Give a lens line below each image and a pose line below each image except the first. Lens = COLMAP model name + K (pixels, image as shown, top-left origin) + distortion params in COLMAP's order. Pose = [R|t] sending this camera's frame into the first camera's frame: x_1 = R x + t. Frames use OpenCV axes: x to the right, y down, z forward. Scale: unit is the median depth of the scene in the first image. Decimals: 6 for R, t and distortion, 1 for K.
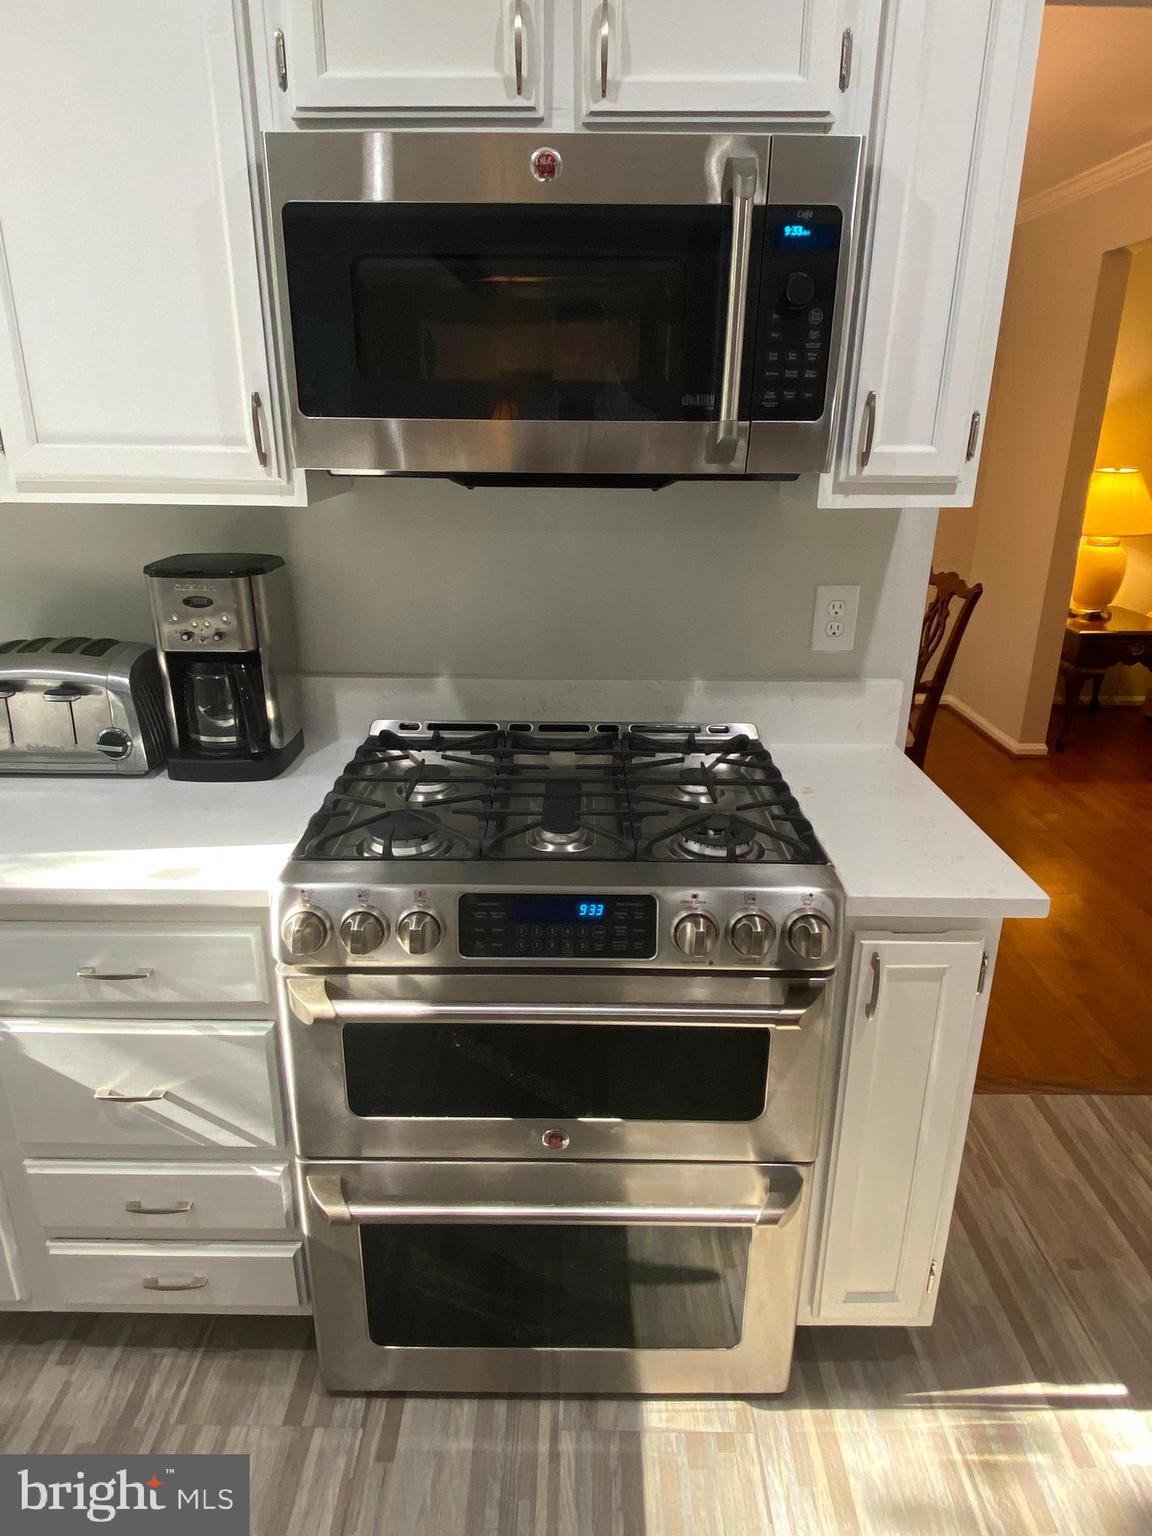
lens RADIAL K [[936.6, 0, 571.8], [0, 936.6, 762.2], [0, 0, 1]] dist [0.096285, -0.106419]
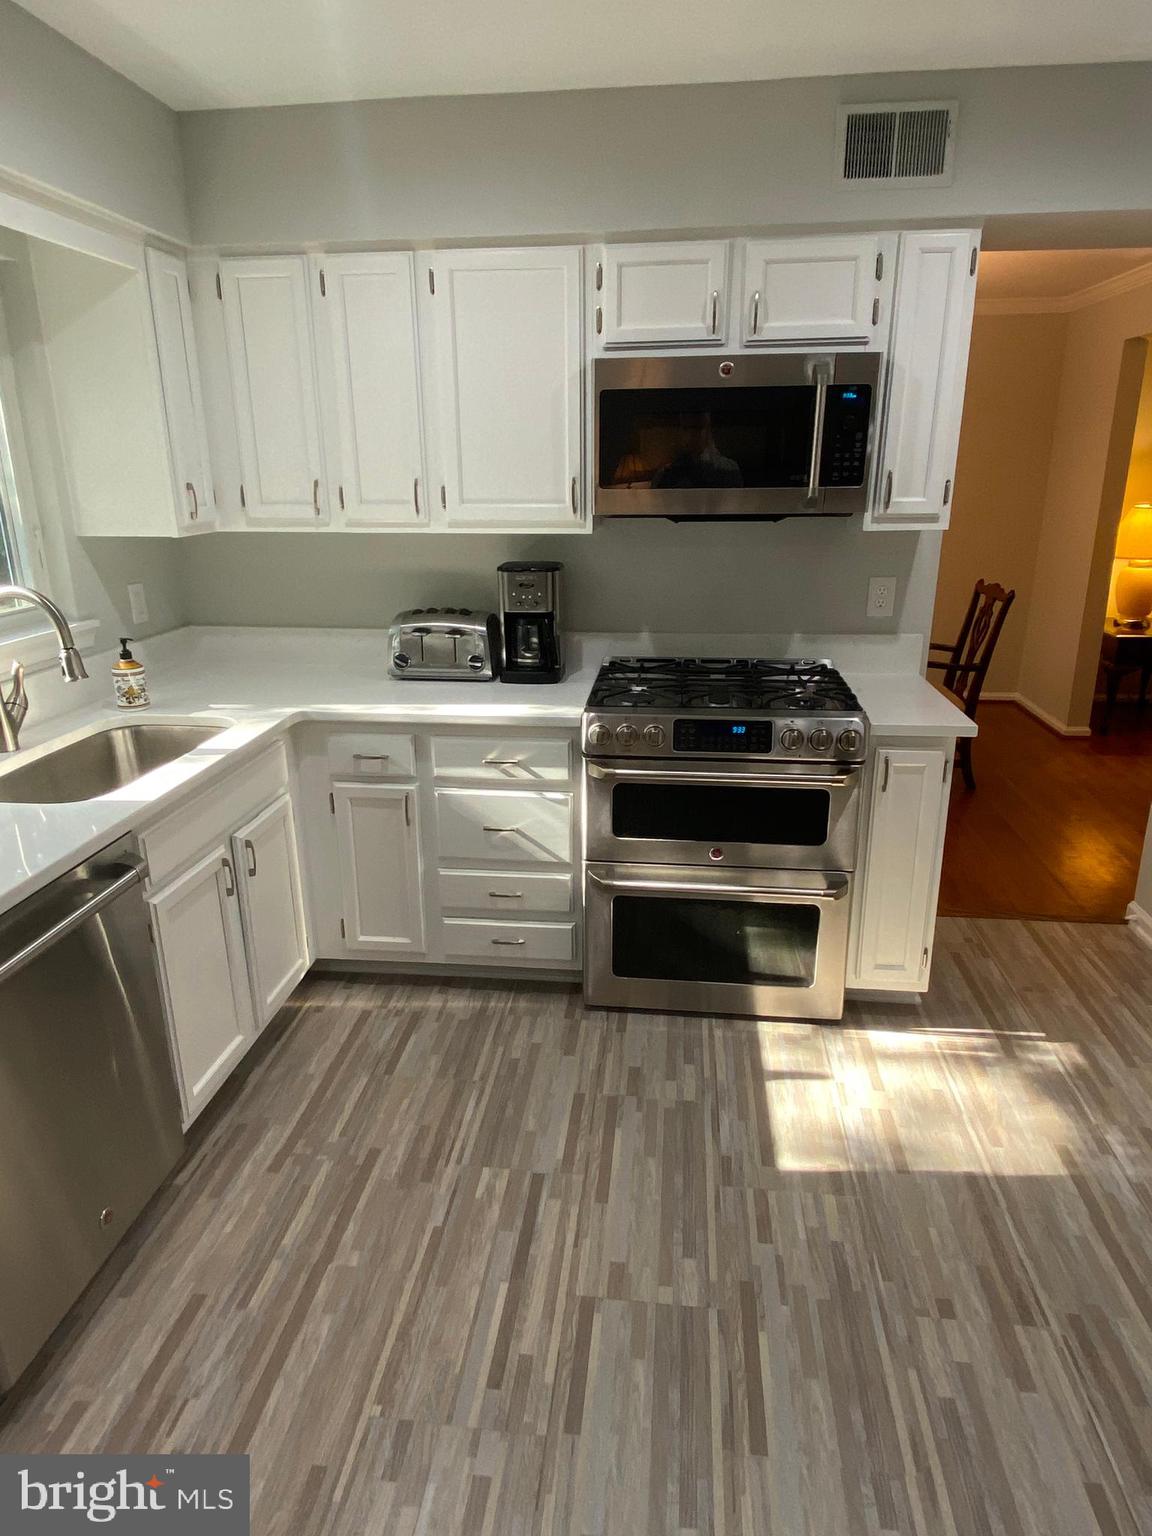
lens RADIAL K [[936.6, 0, 571.8], [0, 936.6, 762.2], [0, 0, 1]] dist [0.096285, -0.106419]
pose [[0.994081, 0.019406, -0.106895, -0.104632], [-0.023495, 0.999034, -0.037124, 0.272579], [0.106071, 0.039416, 0.993577, -0.907180]]
